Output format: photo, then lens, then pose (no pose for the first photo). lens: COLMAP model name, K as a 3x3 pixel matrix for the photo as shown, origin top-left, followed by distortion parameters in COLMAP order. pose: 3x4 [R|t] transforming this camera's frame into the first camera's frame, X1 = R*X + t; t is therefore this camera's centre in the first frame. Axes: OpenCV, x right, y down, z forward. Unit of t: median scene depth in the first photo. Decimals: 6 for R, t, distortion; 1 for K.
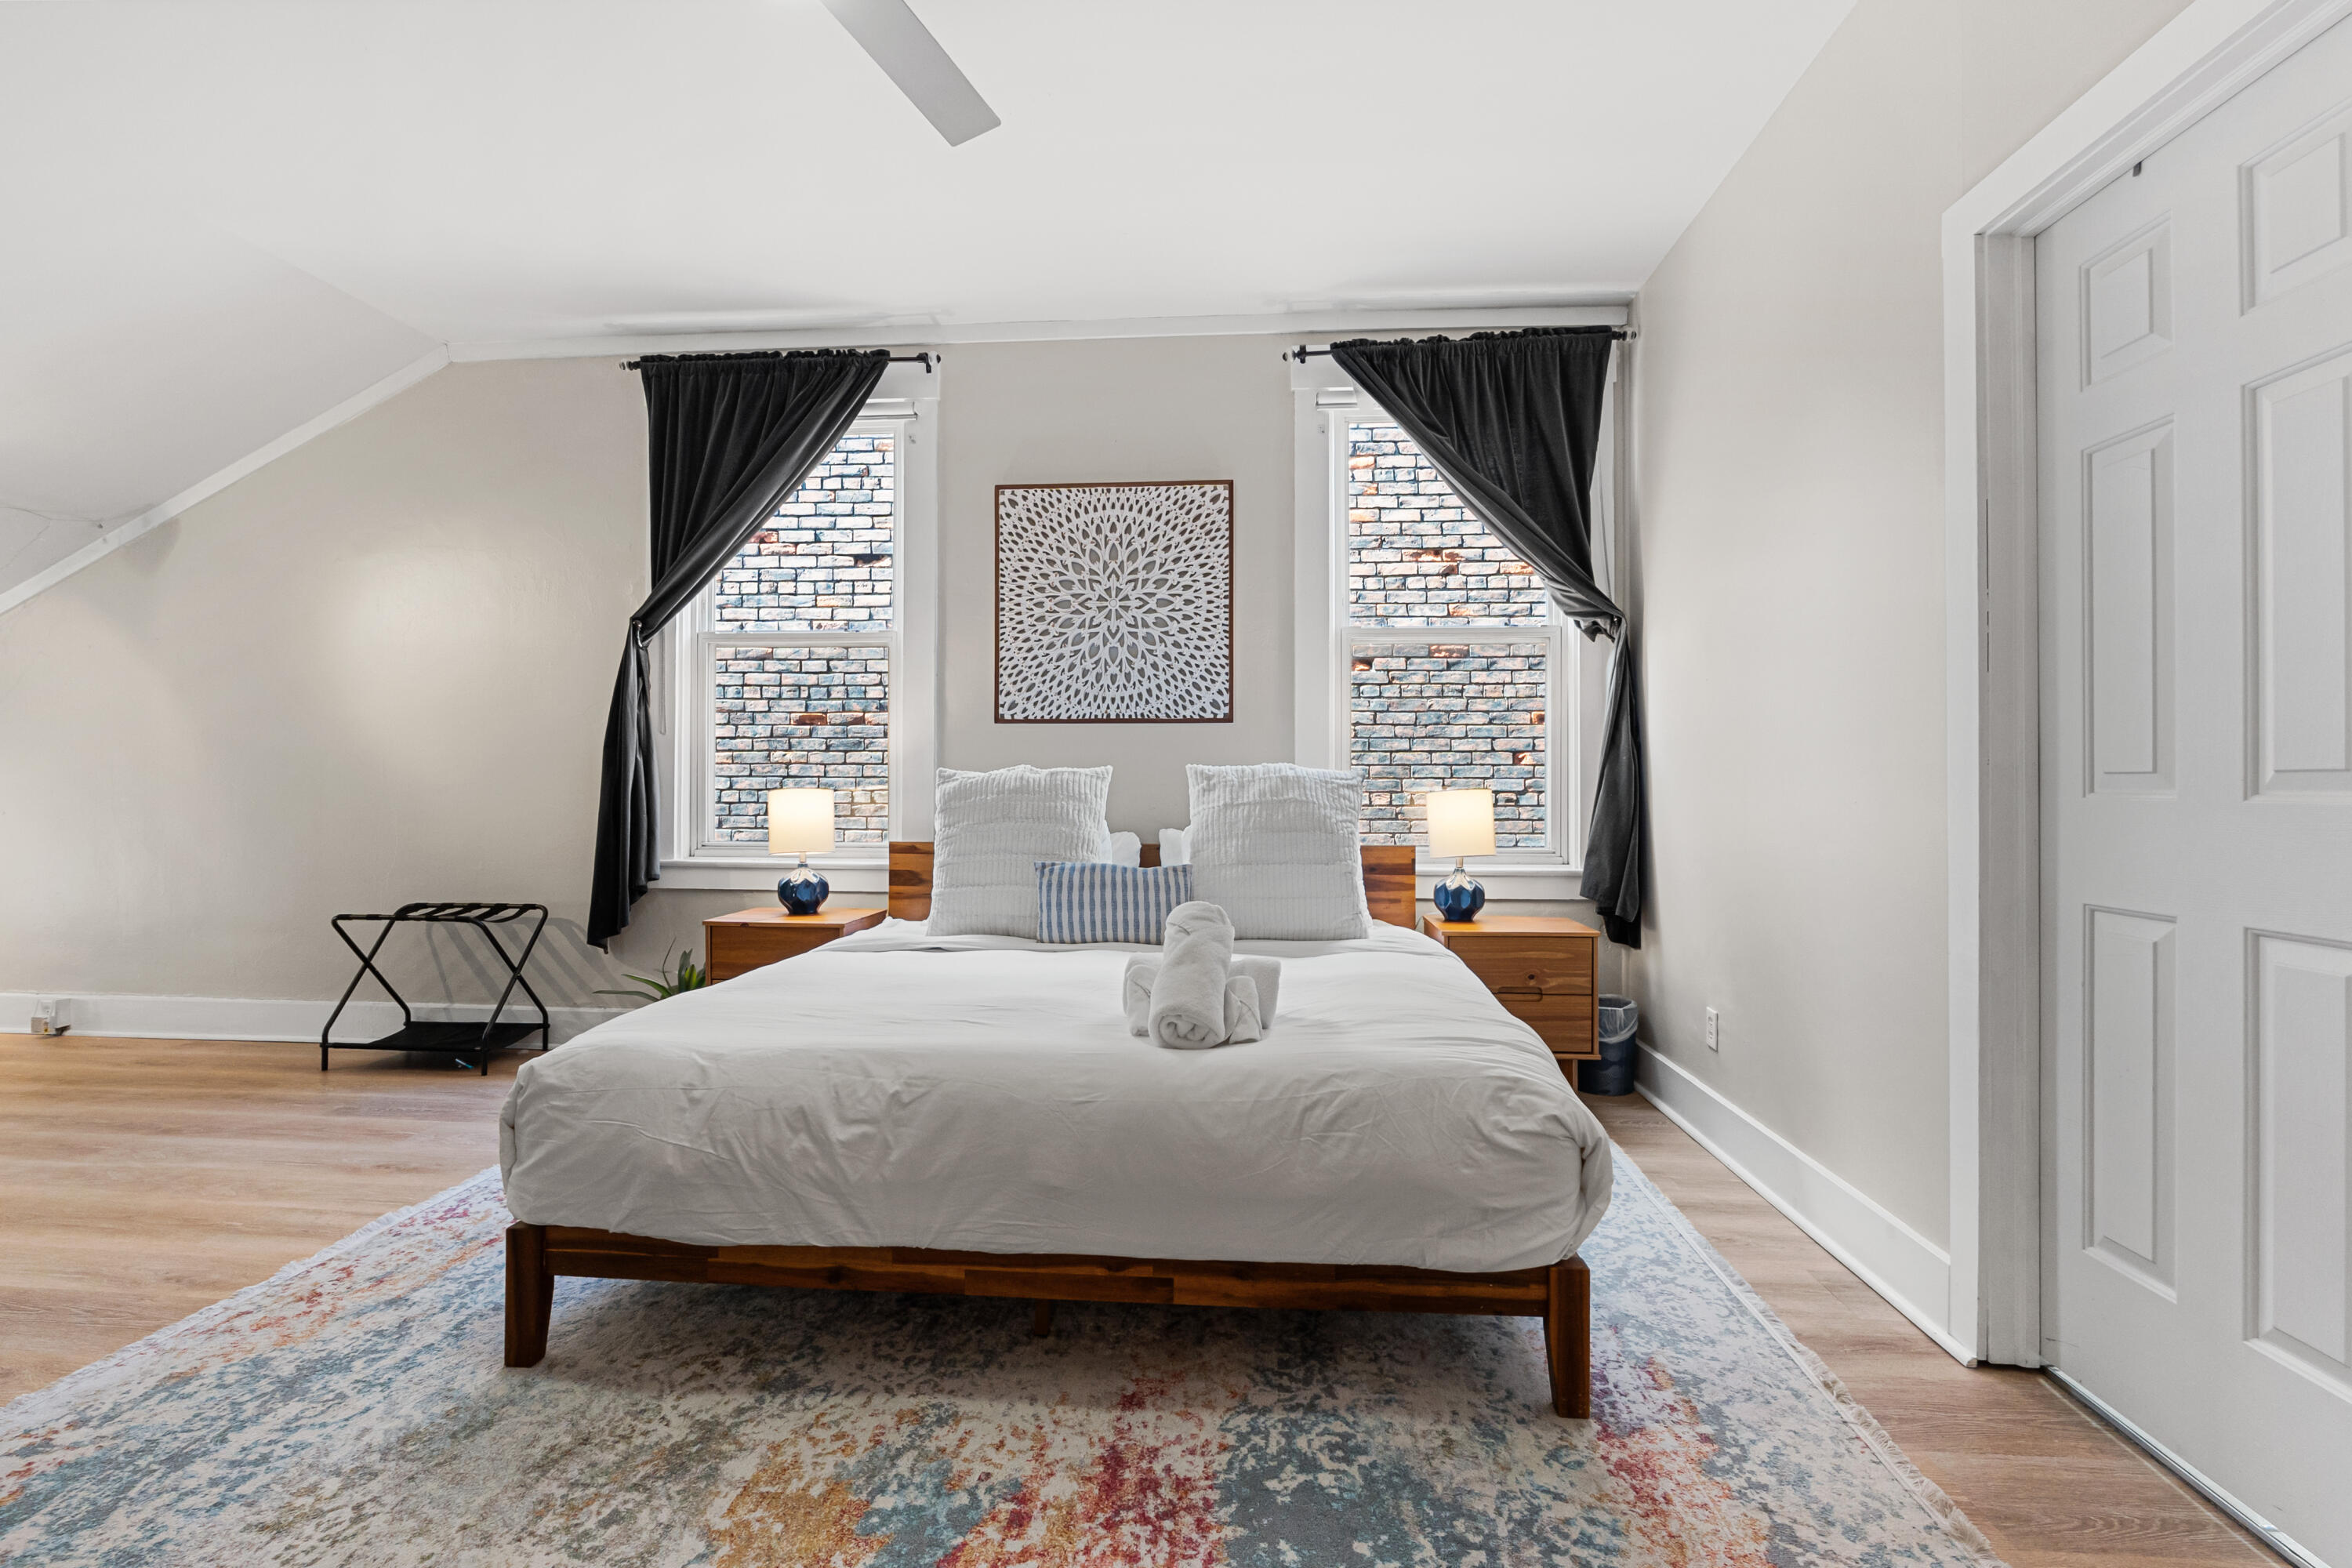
lens RADIAL K [[1071.8, 0, 1175.6], [0, 1071.8, 781.7], [0, 0, 1]] dist [-0.019321, 0.003505]
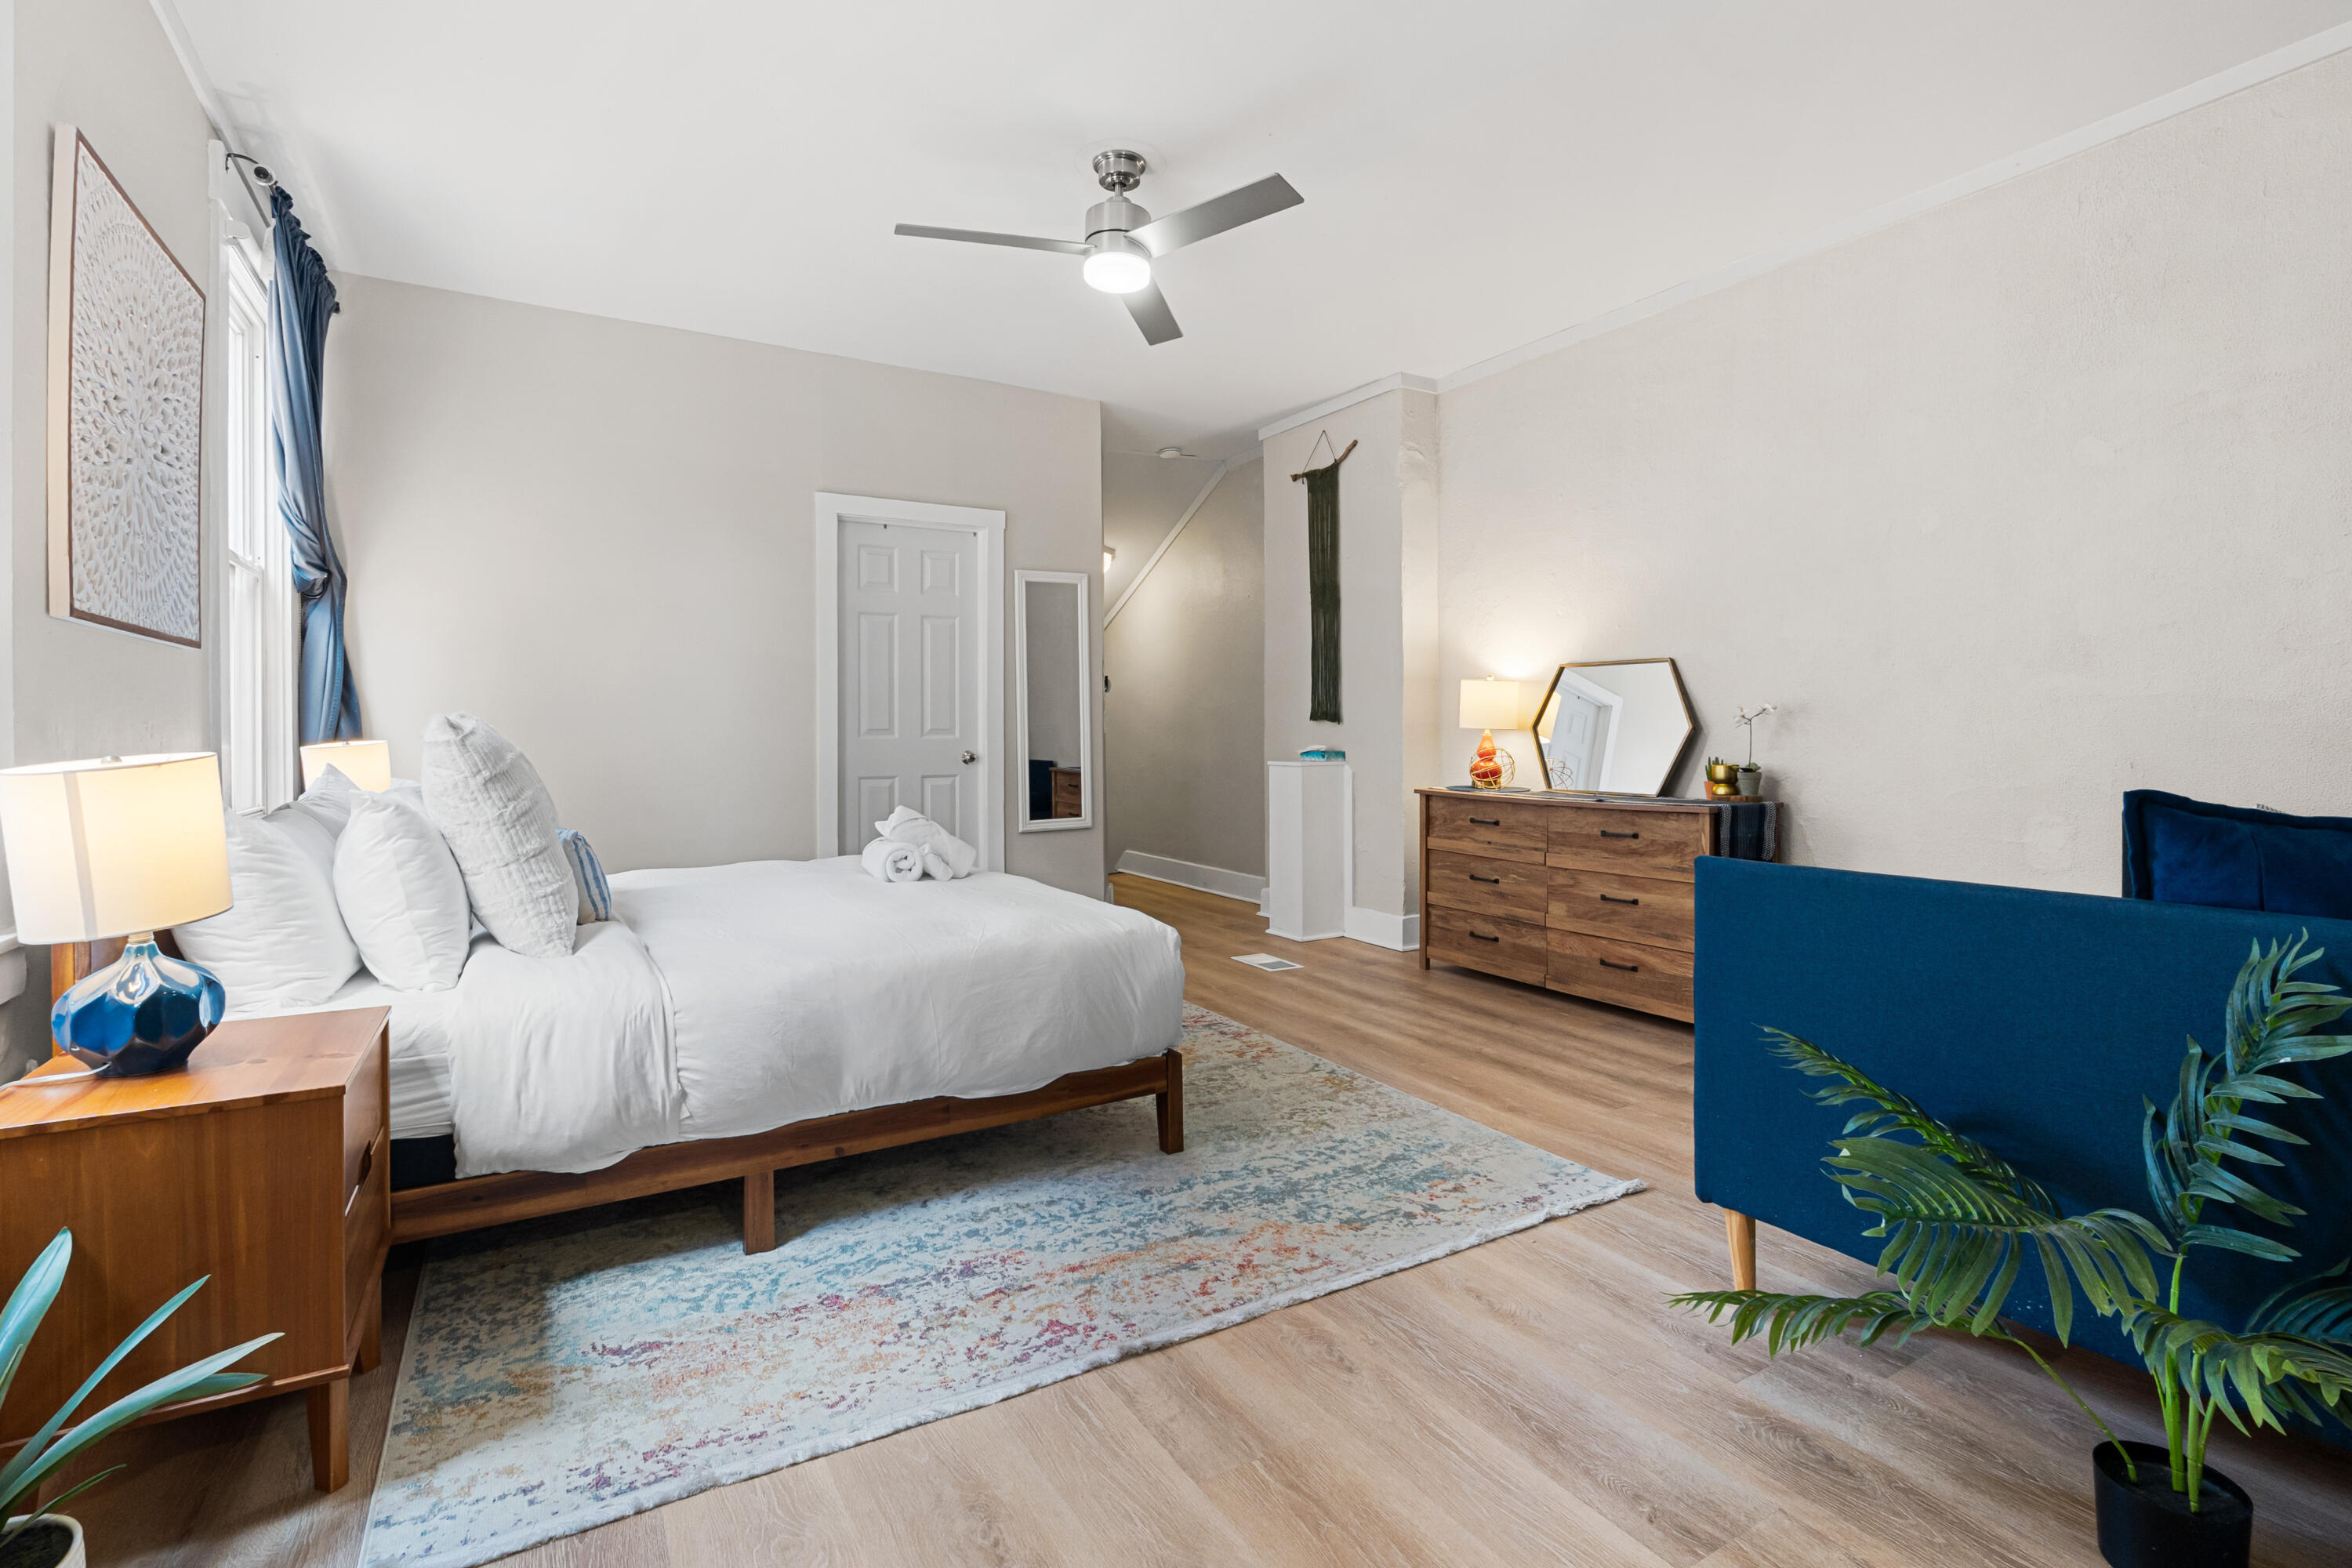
lens RADIAL K [[1071.8, 0, 1151.6], [0, 1071.8, 724.5], [0, 0, 1]] dist [-0.019321, 0.003505]
pose [[-0.559444, 0.001379, 0.828867, -1.894025], [0.000236, 0.999999, -0.001504, -0.016086], [-0.828868, -0.000646, -0.559444, 1.937475]]
